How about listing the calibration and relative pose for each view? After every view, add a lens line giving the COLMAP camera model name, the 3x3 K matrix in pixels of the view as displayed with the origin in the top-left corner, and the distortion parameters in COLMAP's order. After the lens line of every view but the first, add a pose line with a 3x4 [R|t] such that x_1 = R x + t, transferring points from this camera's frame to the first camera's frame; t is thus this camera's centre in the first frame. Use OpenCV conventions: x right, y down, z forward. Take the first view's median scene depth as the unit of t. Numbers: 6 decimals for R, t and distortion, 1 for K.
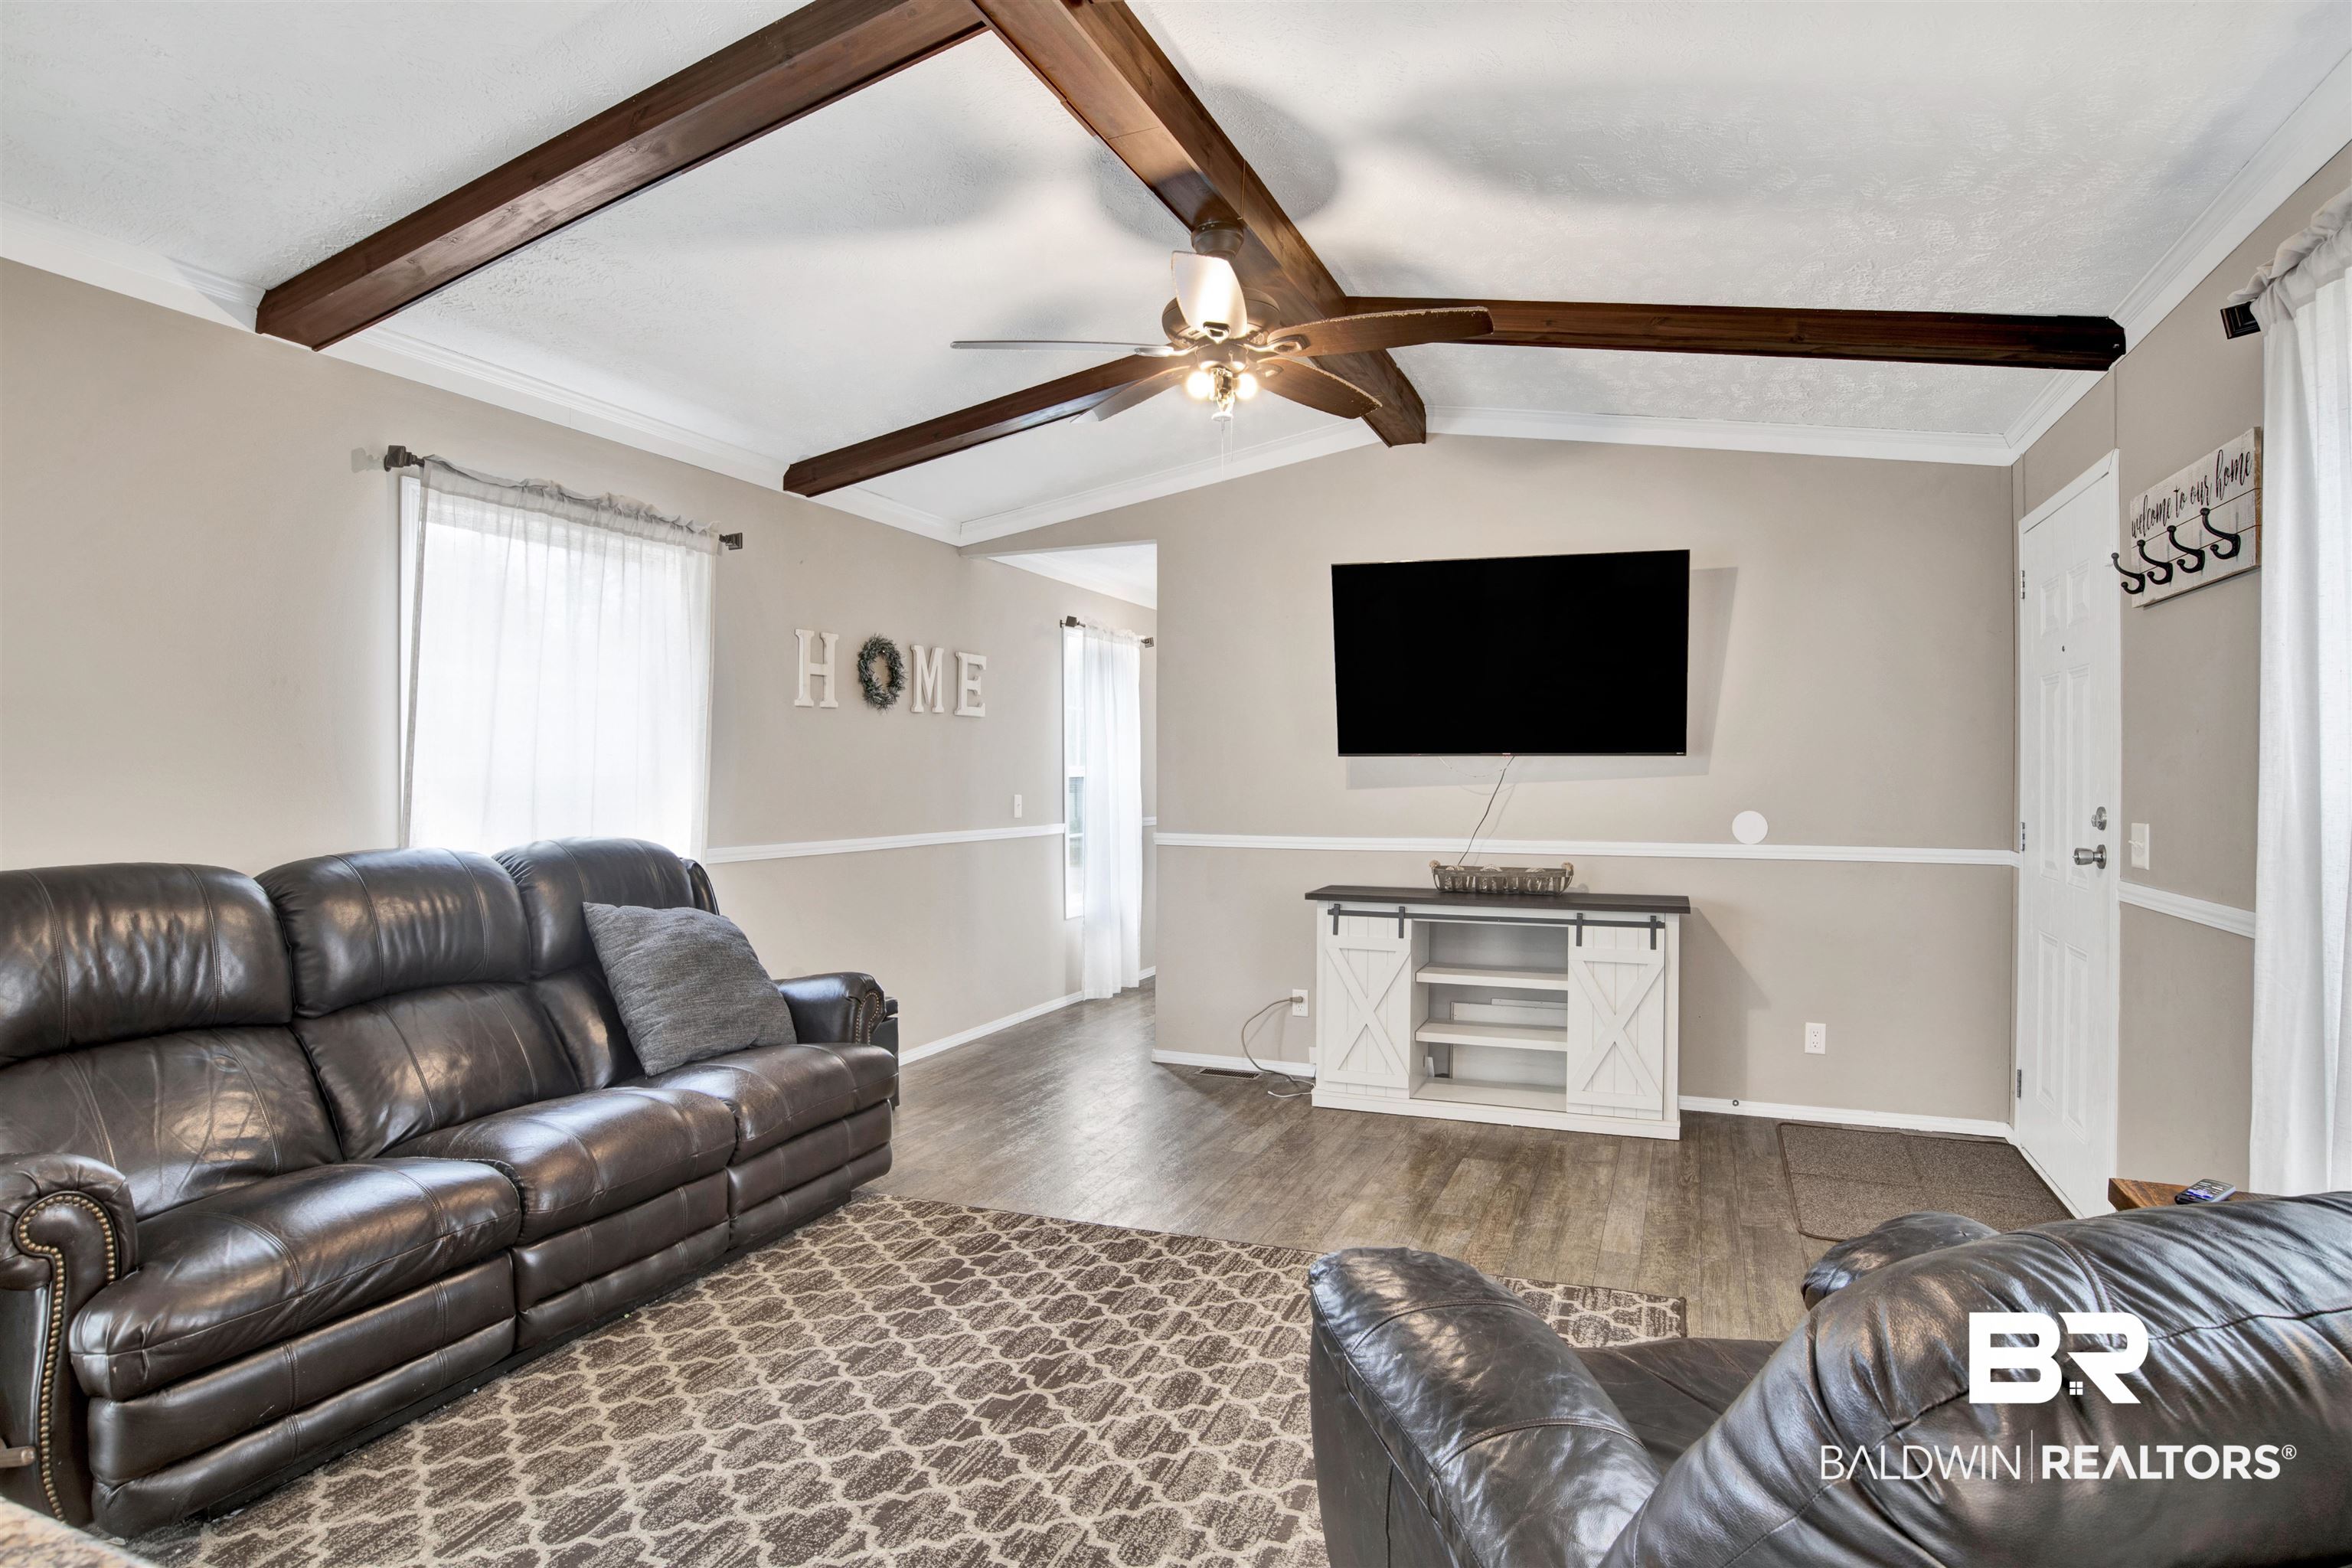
lens RADIAL K [[1222.2, 0, 1182.9], [0, 1222.2, 778.3], [0, 0, 1]] dist [-0.078686, 0.035591]
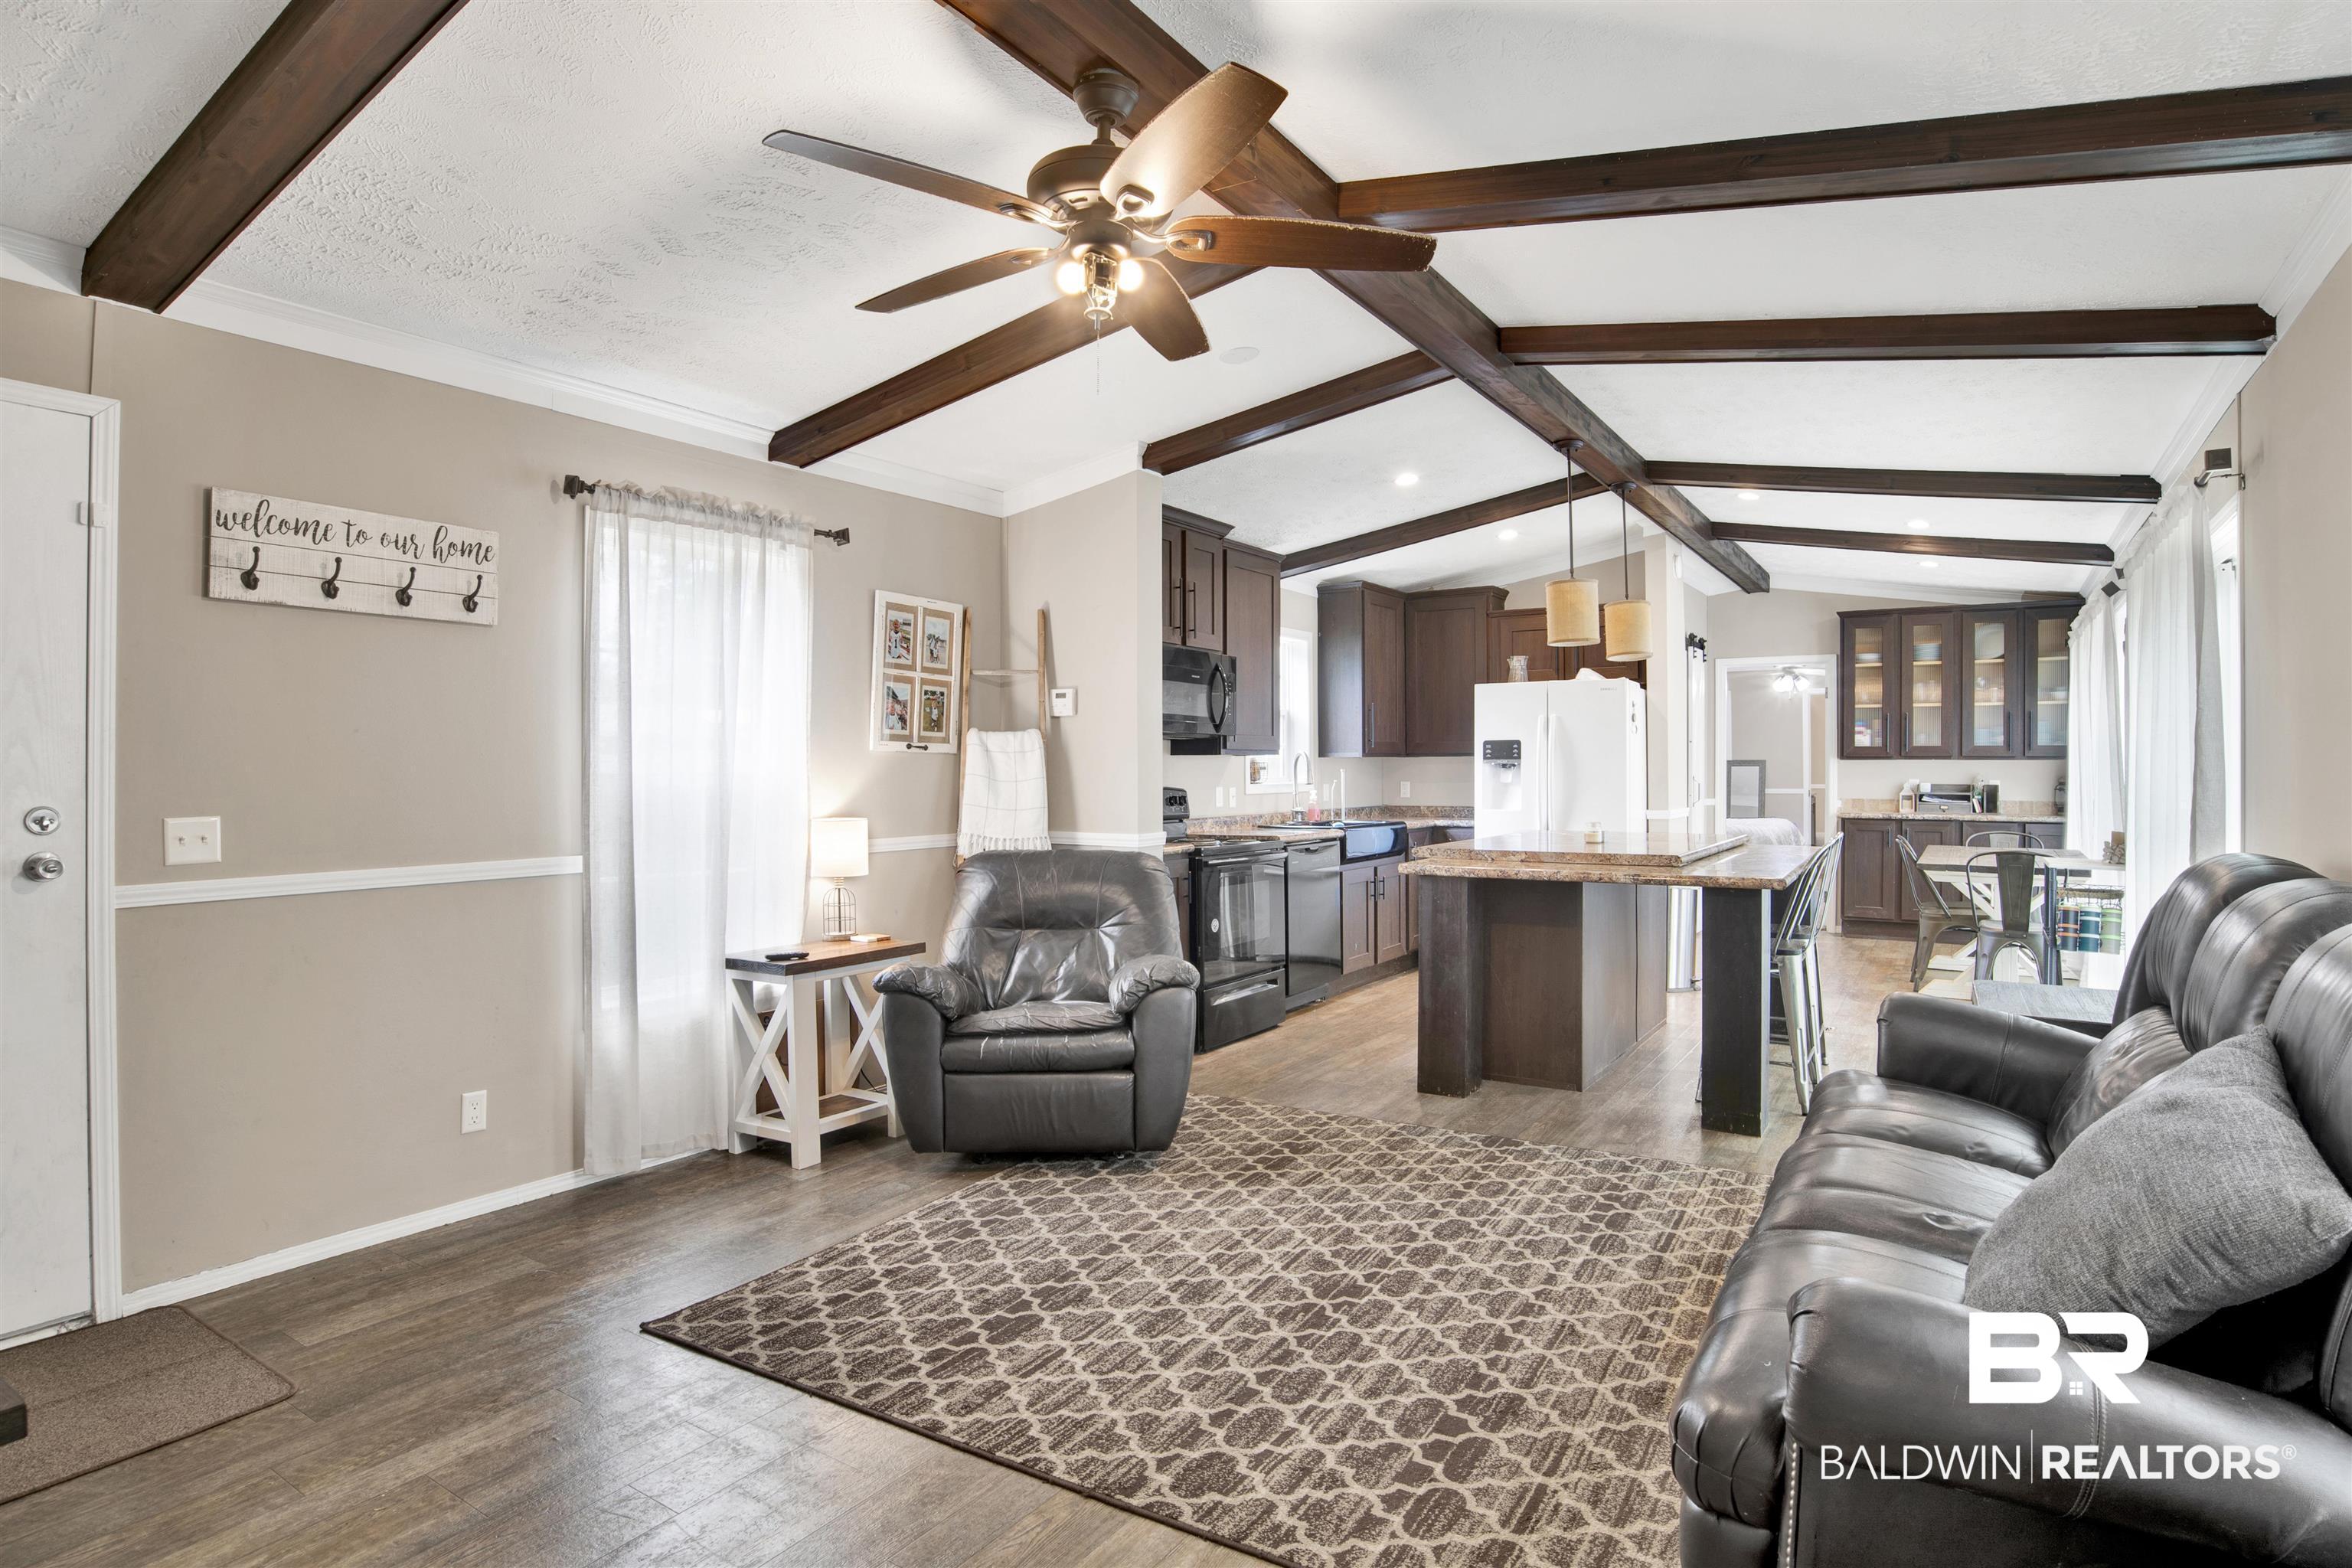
lens RADIAL K [[1246.0, 0, 1179.2], [0, 1246.0, 775.4], [0, 0, 1]] dist [-0.080018, 0.037224]
pose [[-0.982190, -0.002296, 0.187879, -0.173937], [-0.000074, 0.999930, 0.011837, -0.007973], [-0.187893, 0.011613, -0.982121, 1.830644]]
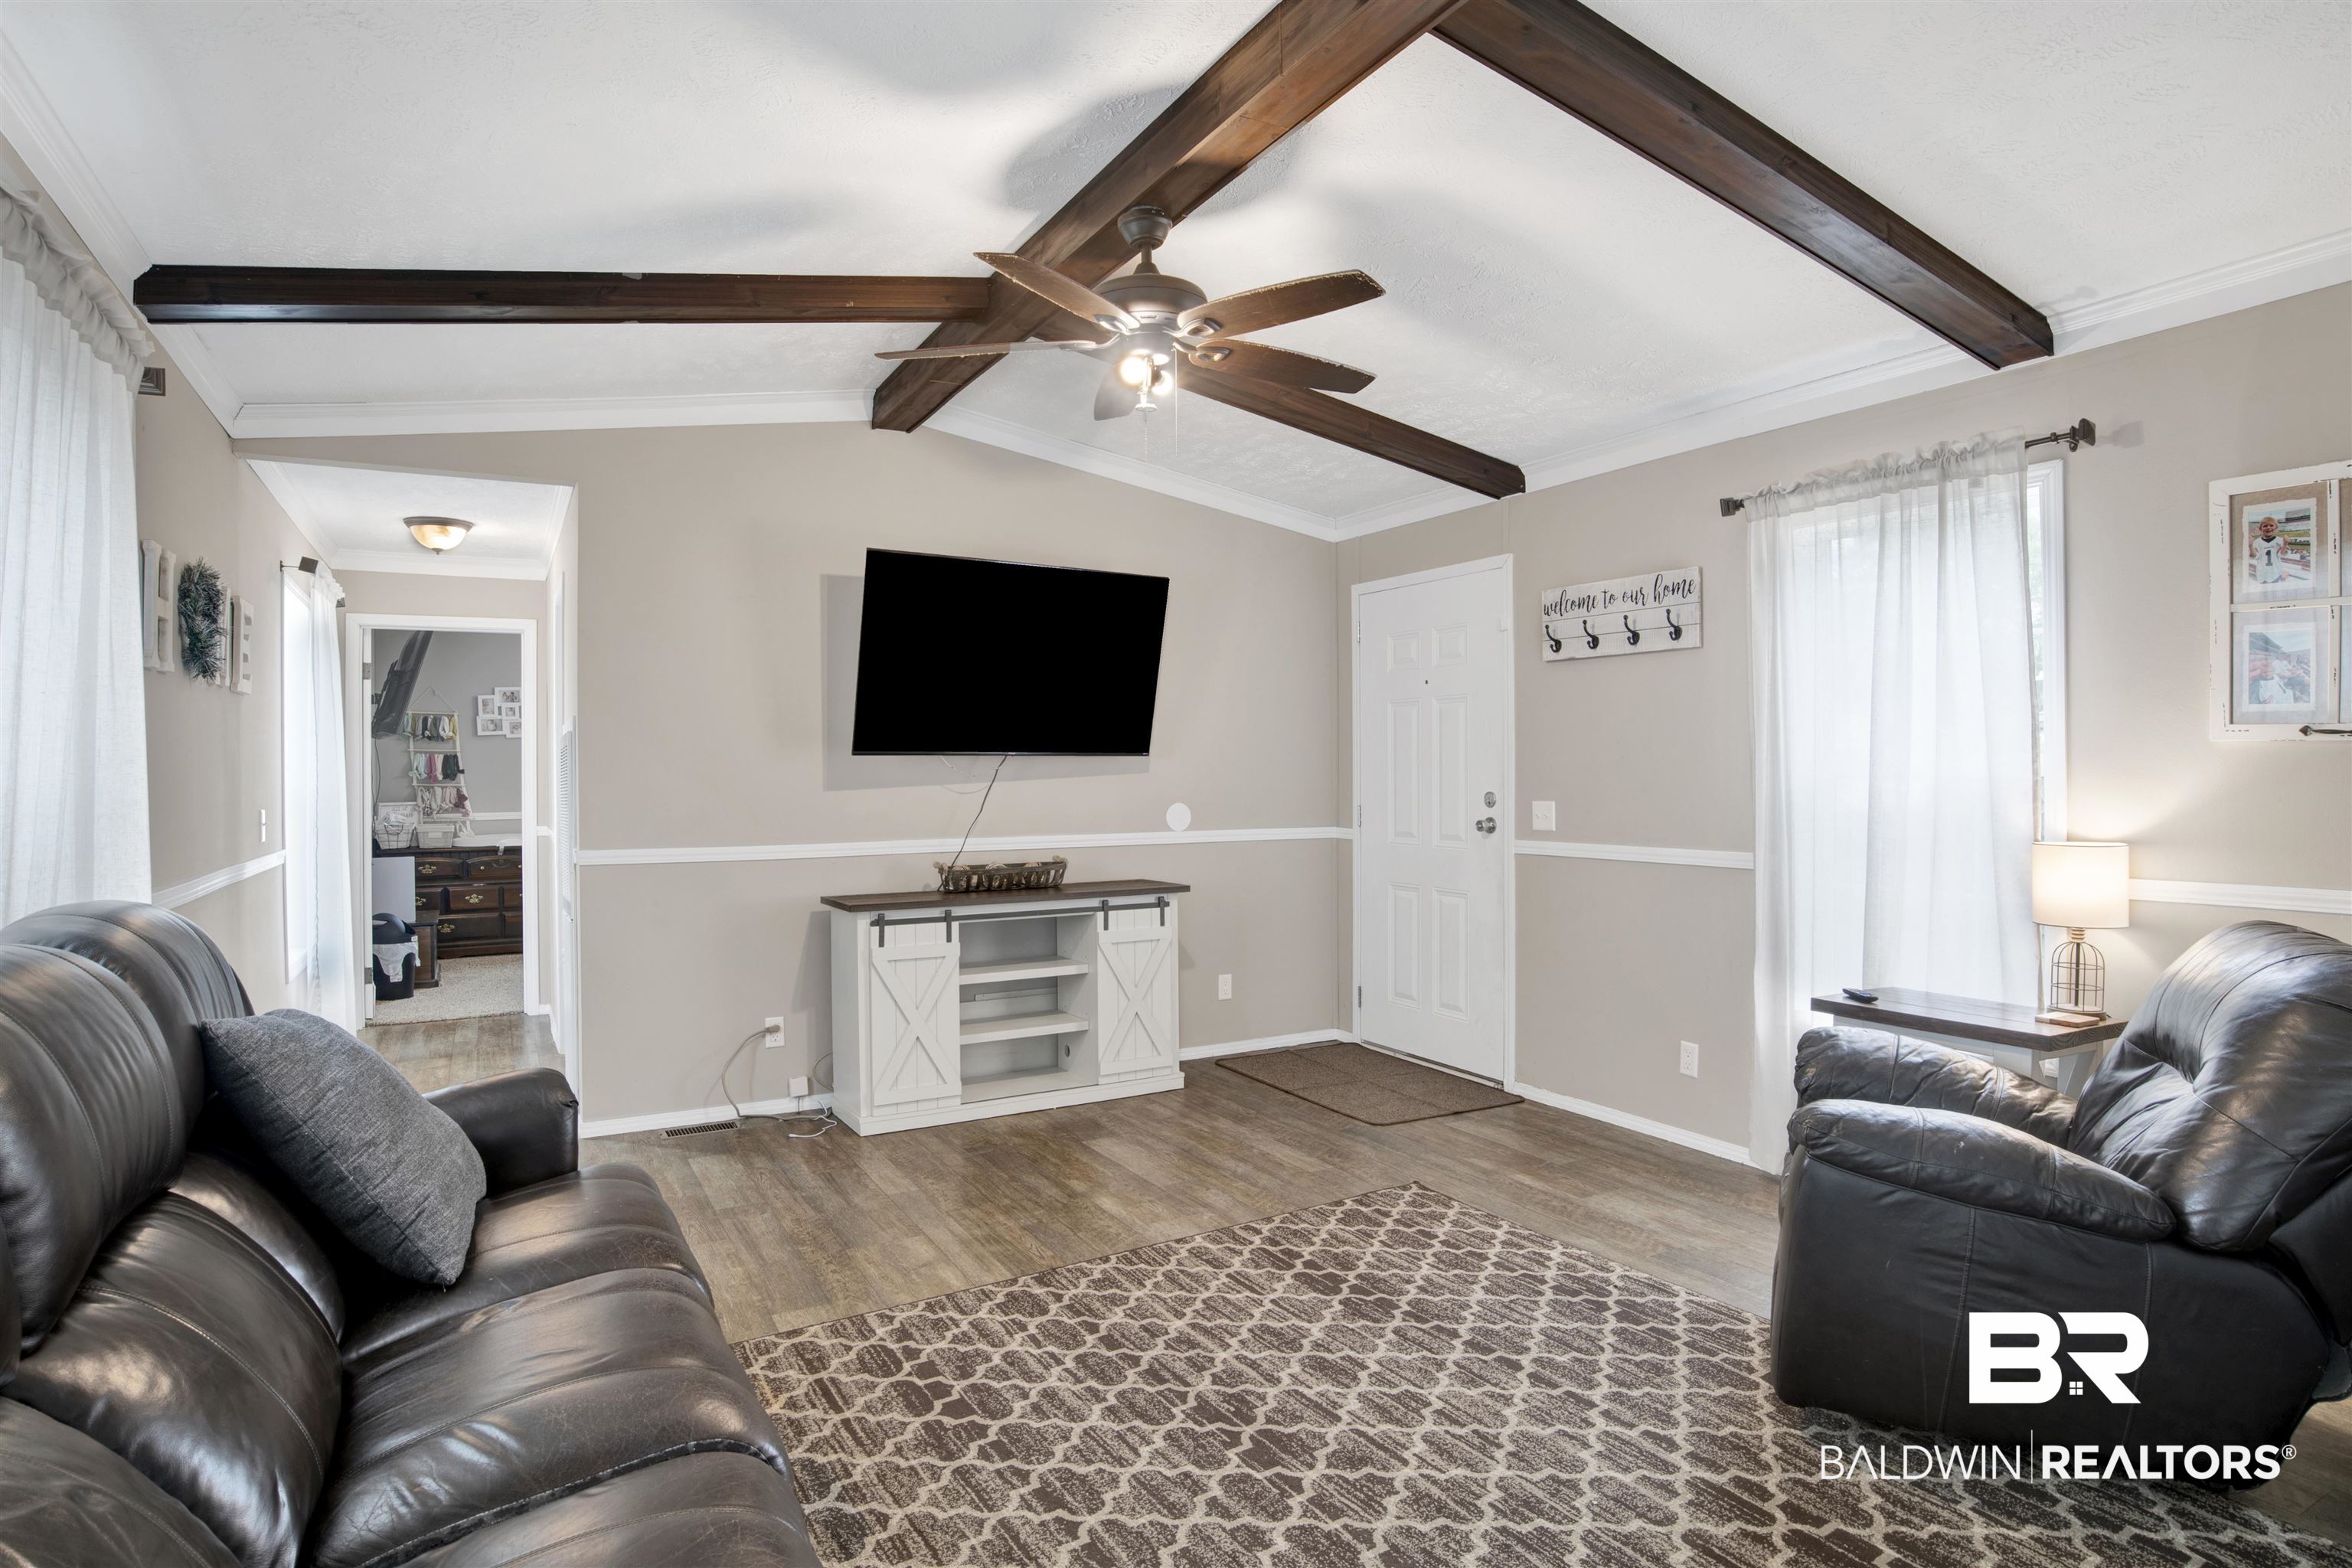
lens RADIAL K [[1246.0, 0, 1179.2], [0, 1246.0, 775.4], [0, 0, 1]] dist [-0.080018, 0.037224]
pose [[0.617868, -0.007407, 0.786247, -0.758984], [0.010103, 0.999948, 0.001481, -0.002505], [-0.786217, 0.007028, 0.617911, 0.377415]]
